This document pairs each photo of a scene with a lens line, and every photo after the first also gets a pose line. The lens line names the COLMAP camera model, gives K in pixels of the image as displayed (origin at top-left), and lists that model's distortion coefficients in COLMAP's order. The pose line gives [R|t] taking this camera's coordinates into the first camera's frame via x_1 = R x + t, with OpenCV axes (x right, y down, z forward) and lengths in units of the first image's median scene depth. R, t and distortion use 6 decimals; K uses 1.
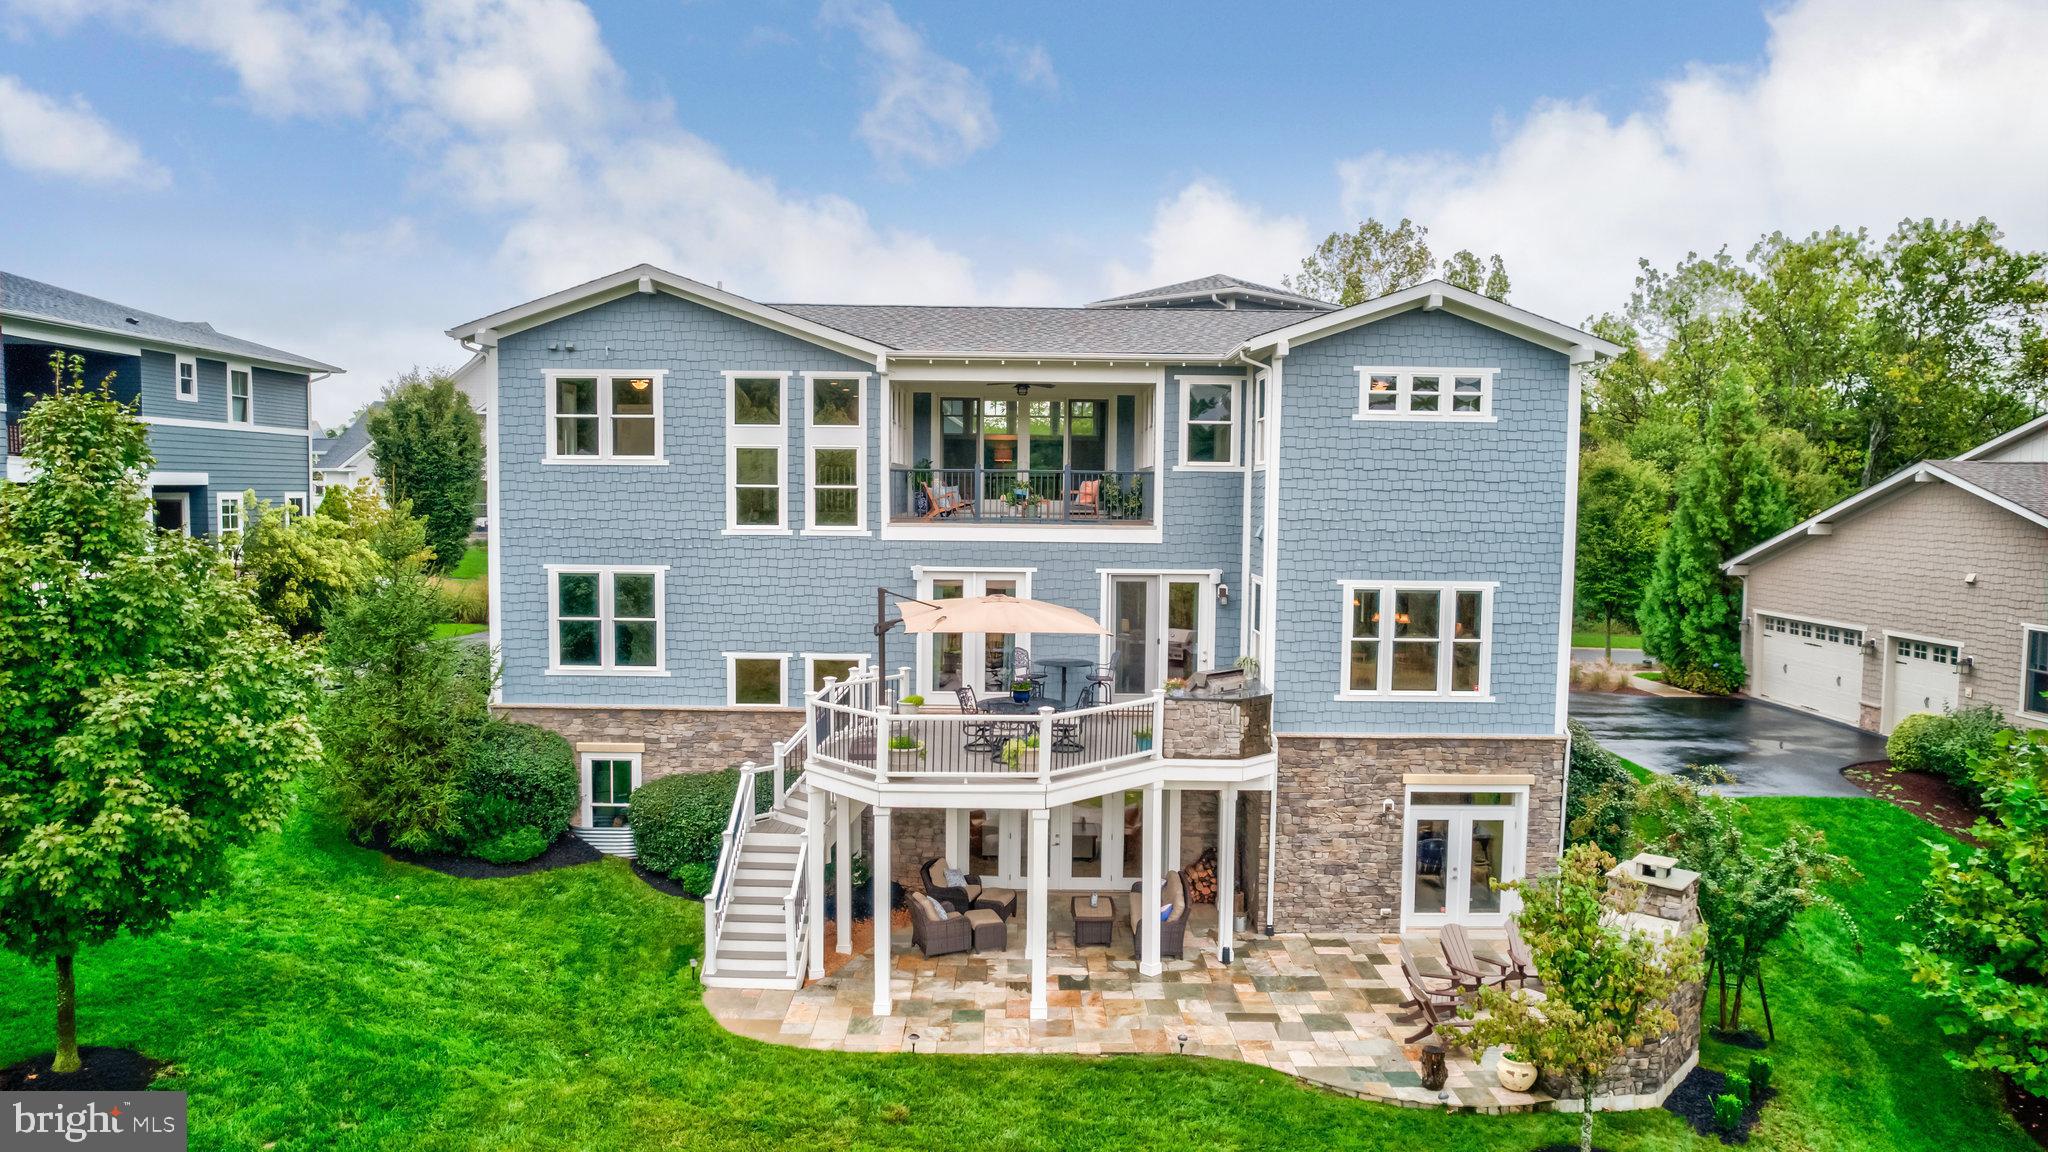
lens RADIAL K [[1309.8, 0, 1021.8], [0, 1309.8, 576.9], [0, 0, 1]] dist [-0.062292, 0.048718]
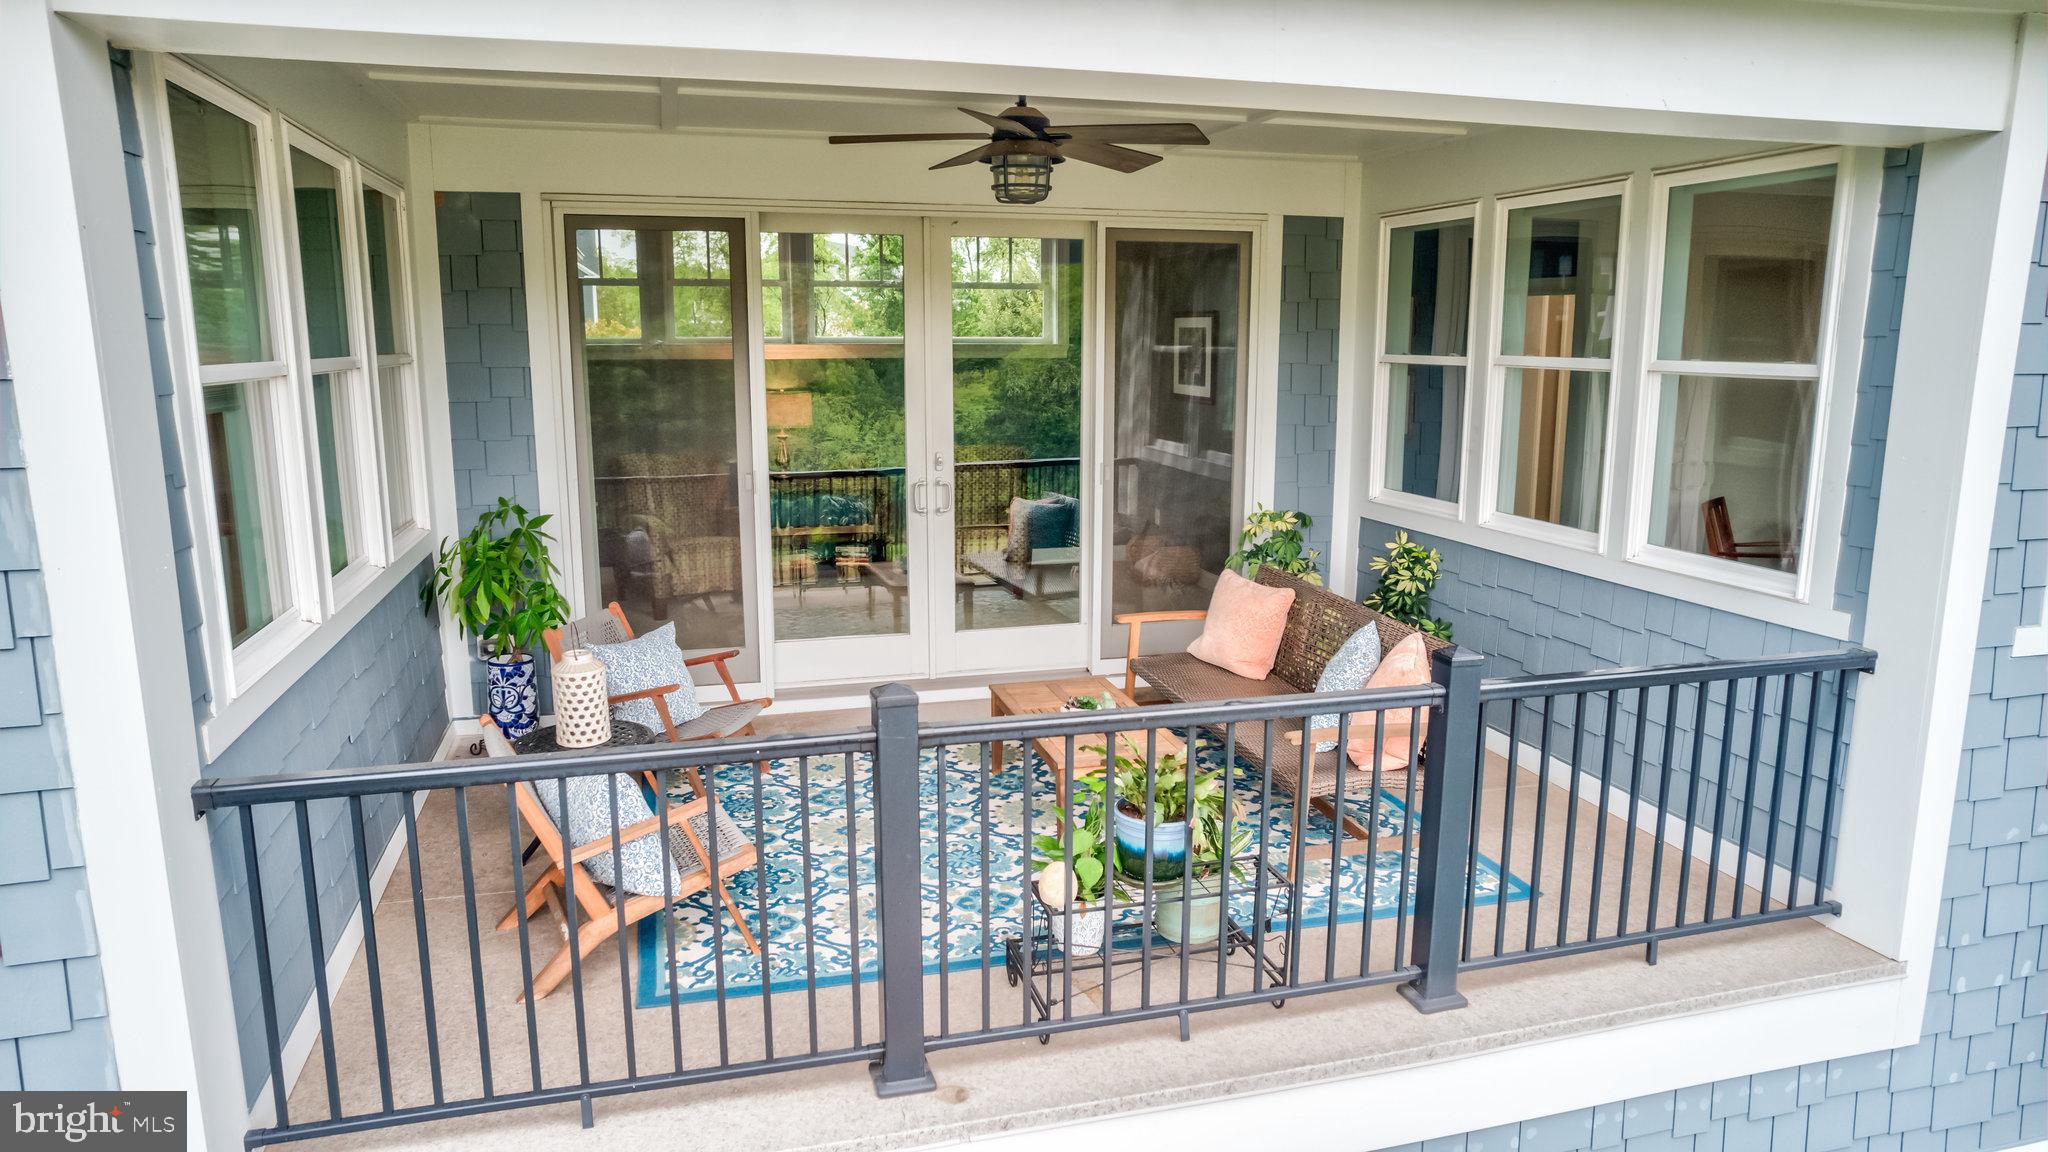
lens RADIAL K [[1309.8, 0, 1022.8], [0, 1309.8, 574.7], [0, 0, 1]] dist [-0.062292, 0.048718]
pose [[0.958236, -0.060830, 0.279434, -0.059579], [0.025983, 0.991593, 0.126757, -0.117018], [-0.284796, -0.114203, 0.951761, 0.873260]]
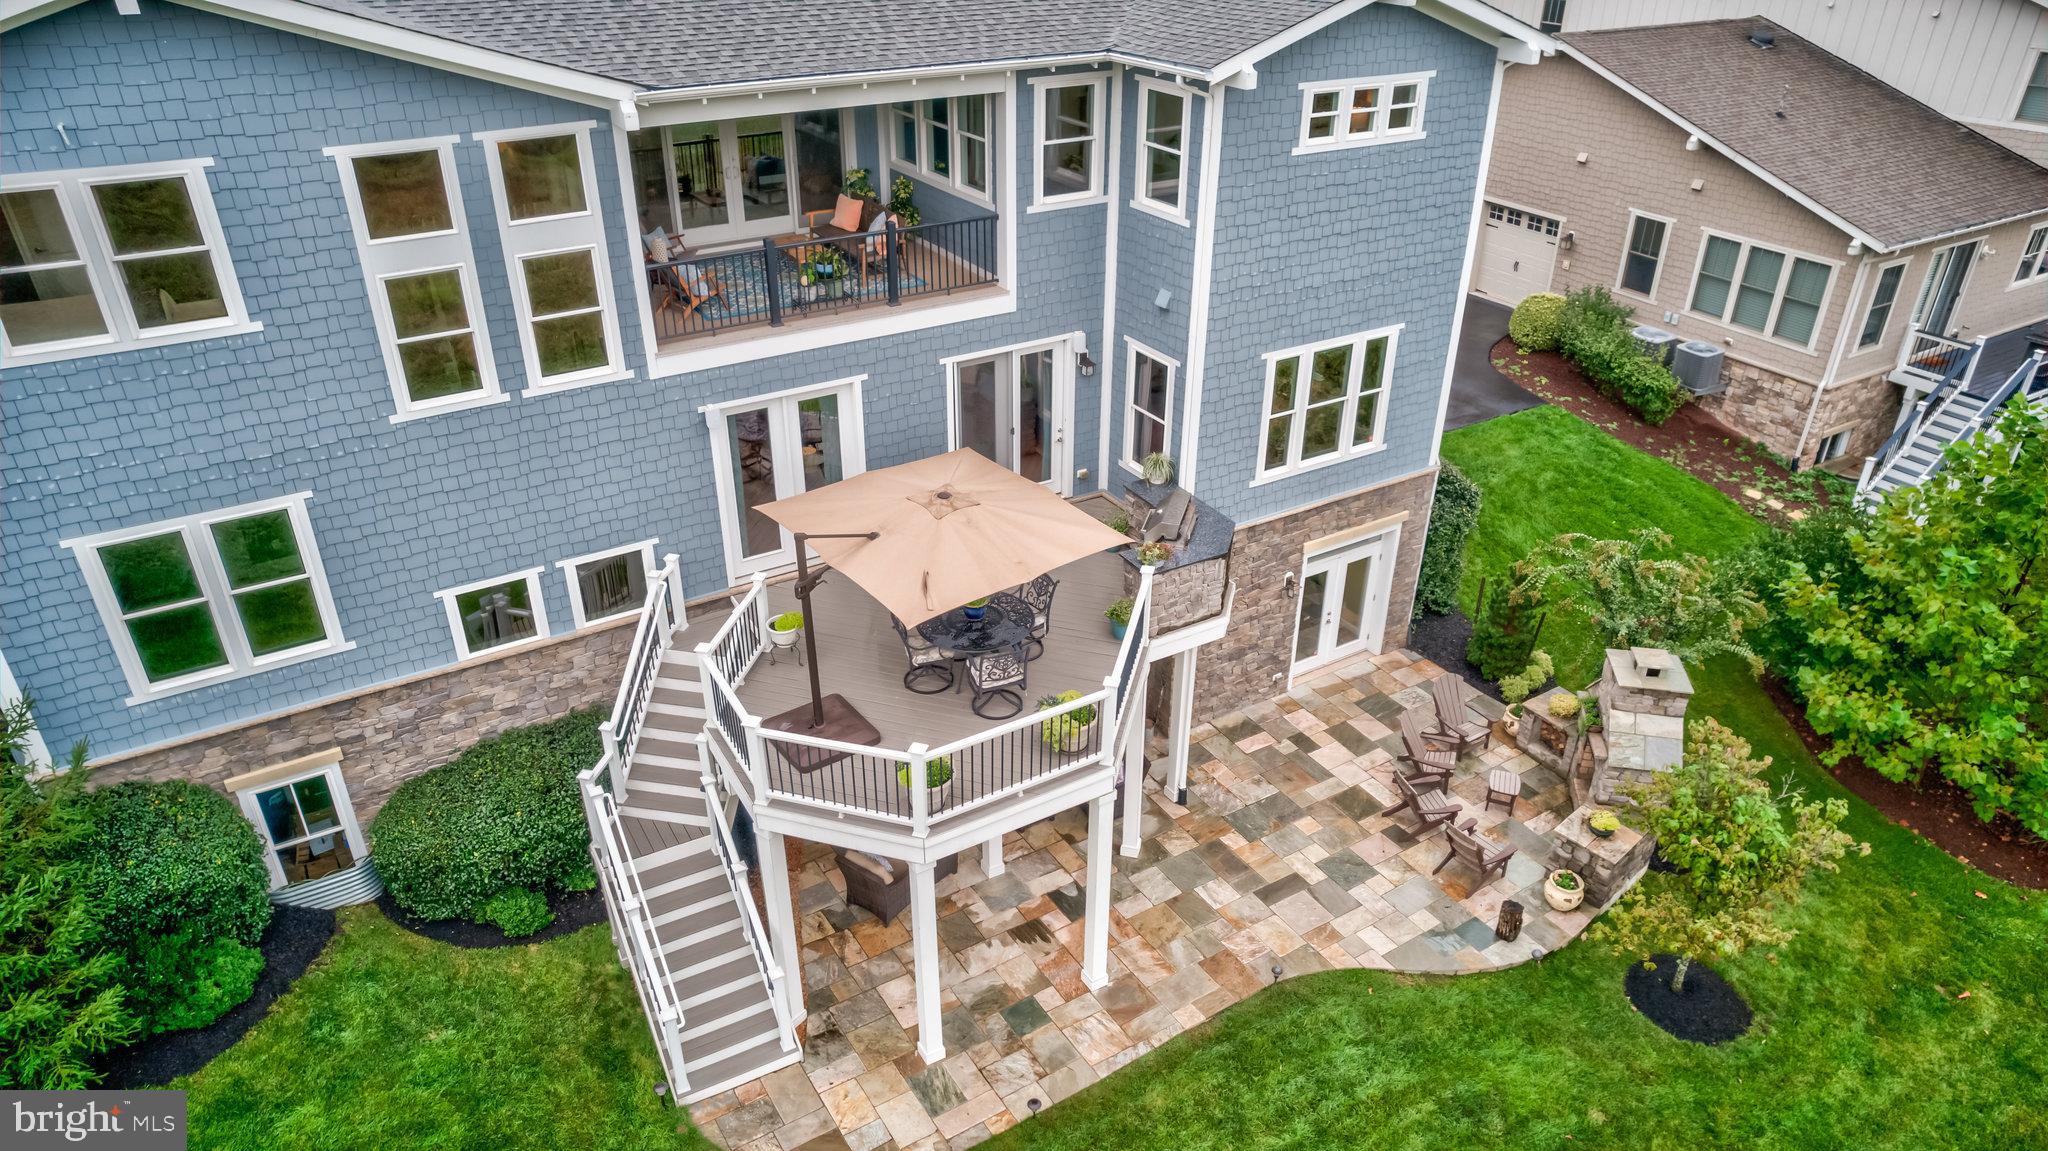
lens RADIAL K [[1309.8, 0, 1009.1], [0, 1309.8, 570.6], [0, 0, 1]] dist [-0.062292, 0.048718]
pose [[0.853196, -0.265545, 0.448934, -0.274886], [0.040108, 0.891556, 0.451131, -0.232779], [-0.520046, -0.366897, 0.771323, 0.365534]]
